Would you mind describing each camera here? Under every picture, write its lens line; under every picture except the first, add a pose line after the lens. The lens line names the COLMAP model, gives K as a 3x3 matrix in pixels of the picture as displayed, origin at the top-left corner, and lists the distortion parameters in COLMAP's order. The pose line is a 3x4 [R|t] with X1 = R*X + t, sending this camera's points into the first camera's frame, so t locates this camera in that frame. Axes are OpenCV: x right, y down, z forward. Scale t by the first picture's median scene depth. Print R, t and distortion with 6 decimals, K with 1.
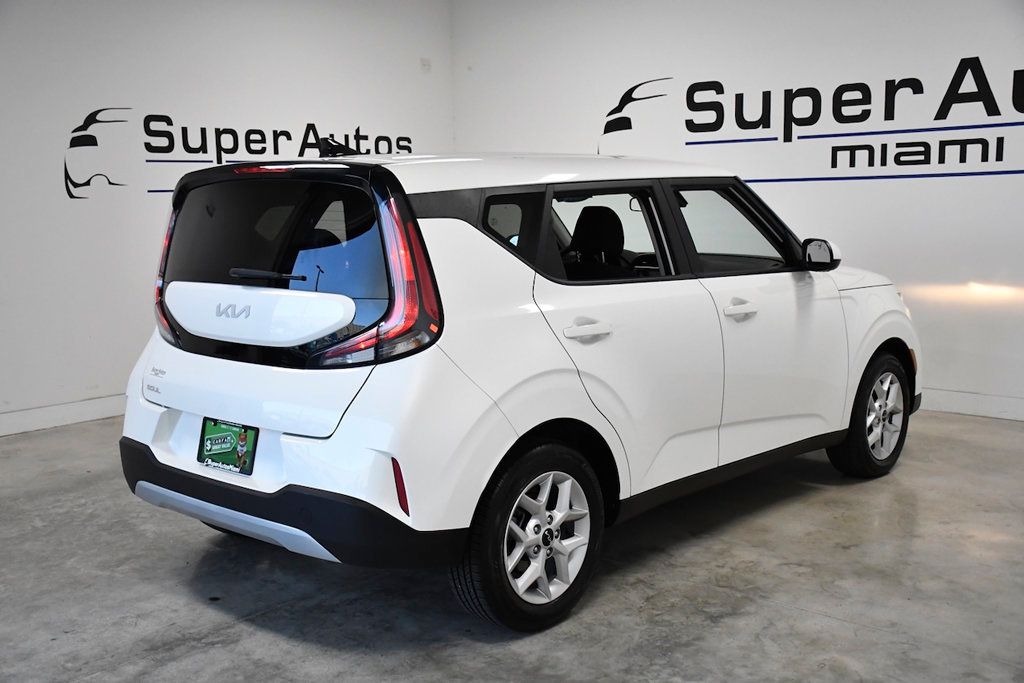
lens RADIAL K [[1133.4, 0, 490.2], [0, 1133.4, 354.7], [0, 0, 1]] dist [0.057352, 0.000000]
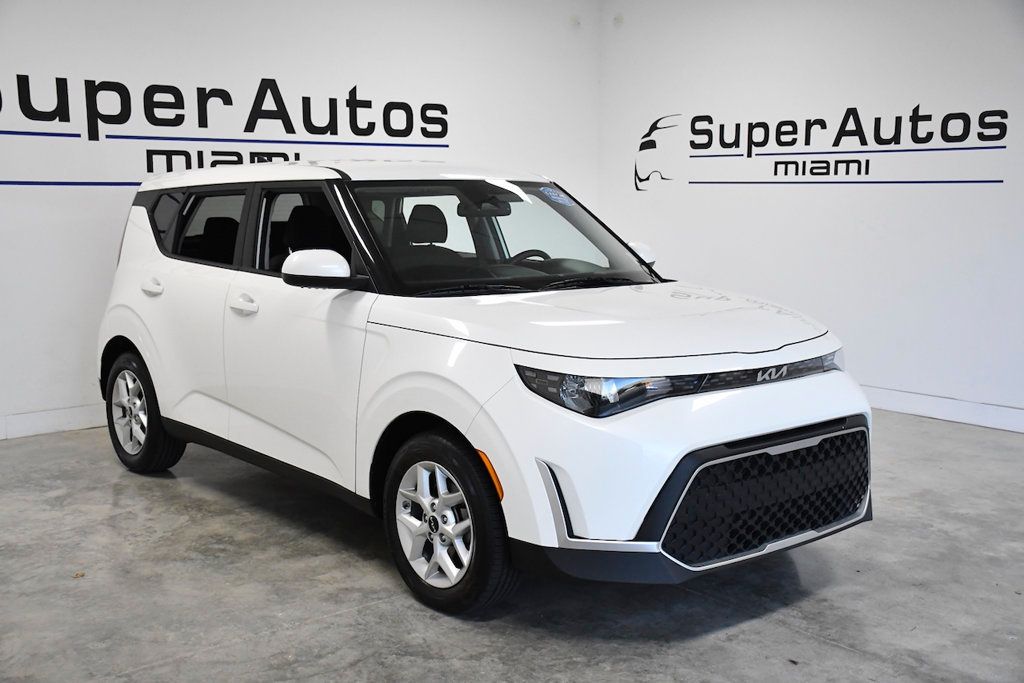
lens RADIAL K [[1133.4, 0, 508.2], [0, 1133.4, 383.0], [0, 0, 1]] dist [0.057352, 0.000000]
pose [[0.145907, -0.147160, 0.978292, -0.615011], [0.140118, 0.981980, 0.126817, -0.073980], [-0.979325, 0.118572, 0.163898, 0.594332]]
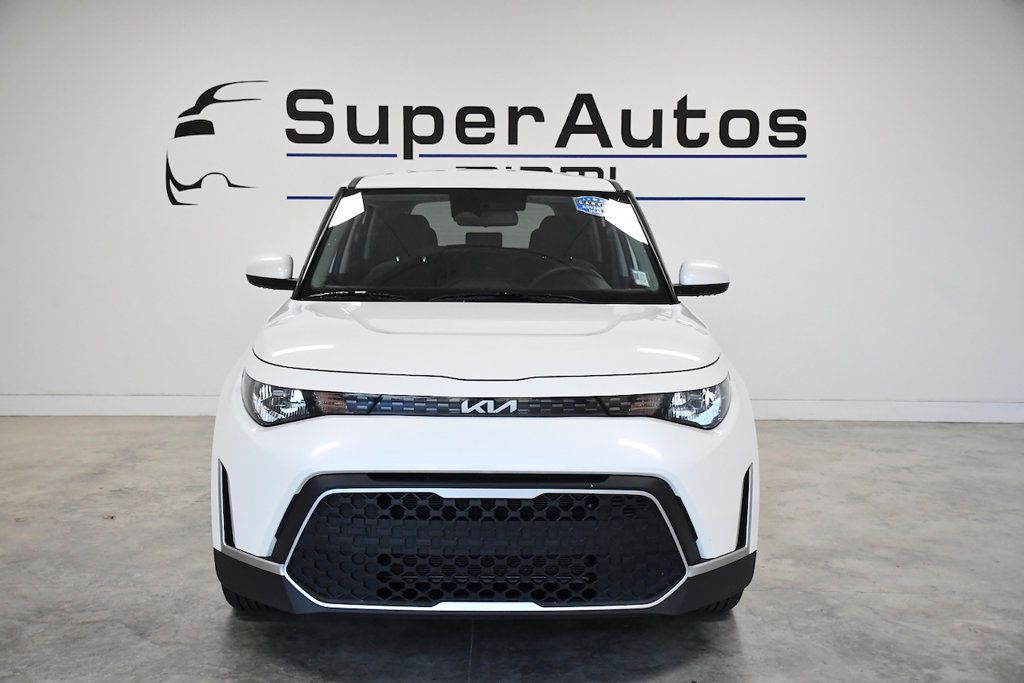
lens RADIAL K [[1194.6, 0, 506.6], [0, 1194.6, 352.2], [0, 0, 1]] dist [0.090891, 0.000000]
pose [[0.740631, -0.056549, 0.669528, -0.395946], [0.075804, 0.997123, 0.000364, -0.016095], [-0.667622, 0.050483, 0.742786, 0.196138]]
